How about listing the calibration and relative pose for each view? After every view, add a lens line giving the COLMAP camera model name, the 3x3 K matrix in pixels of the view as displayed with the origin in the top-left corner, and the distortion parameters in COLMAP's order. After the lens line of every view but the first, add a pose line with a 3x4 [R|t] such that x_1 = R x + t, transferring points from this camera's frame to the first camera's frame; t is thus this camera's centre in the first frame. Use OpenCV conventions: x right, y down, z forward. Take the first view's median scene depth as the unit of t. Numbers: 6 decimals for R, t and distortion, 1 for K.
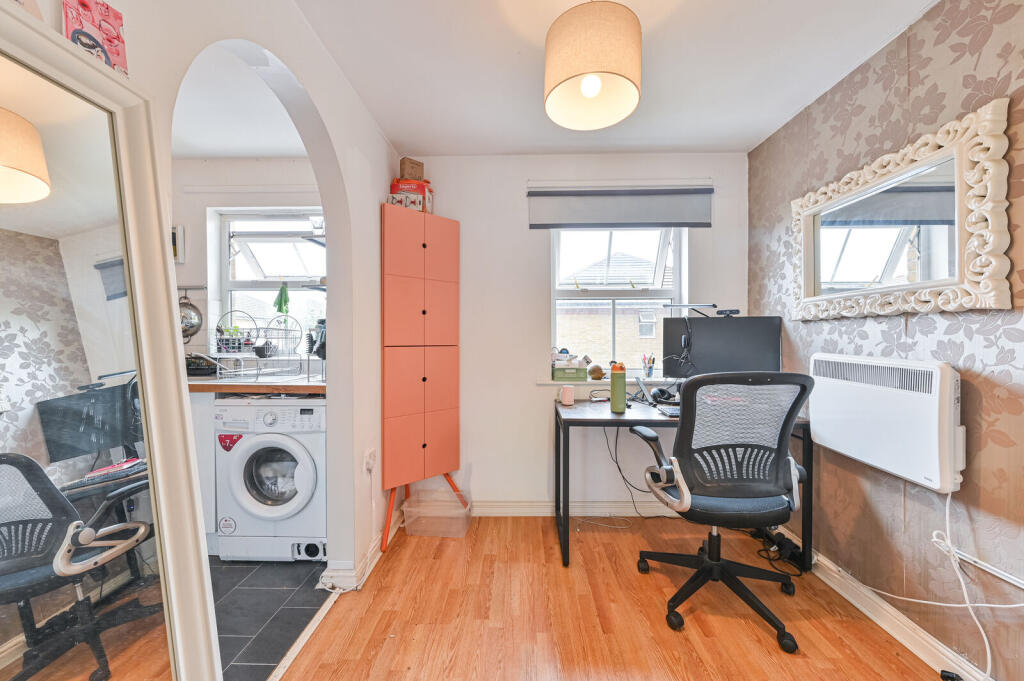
lens RADIAL K [[417.6, 0, 516.1], [0, 417.6, 337.3], [0, 0, 1]] dist [0.001789, 0.000068]
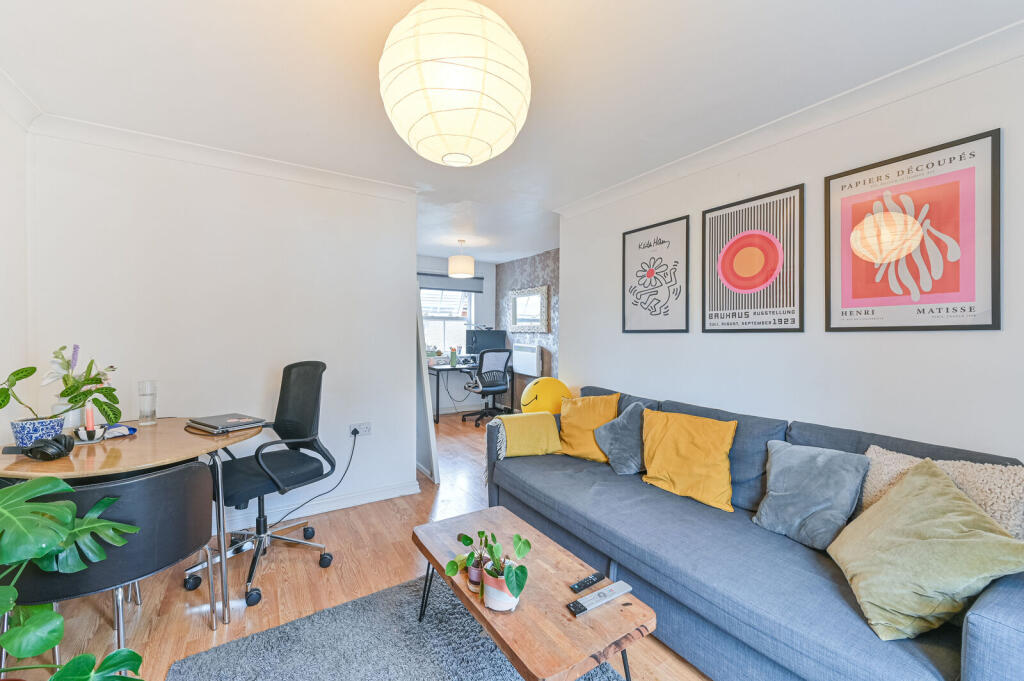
lens RADIAL K [[417.6, 0, 516.1], [0, 417.6, 337.3], [0, 0, 1]] dist [0.001789, 0.000068]
pose [[0.839584, -0.005563, 0.543202, -0.757362], [-0.003154, 0.999881, 0.015114, -0.042389], [-0.543221, -0.014402, 0.839466, -1.267532]]
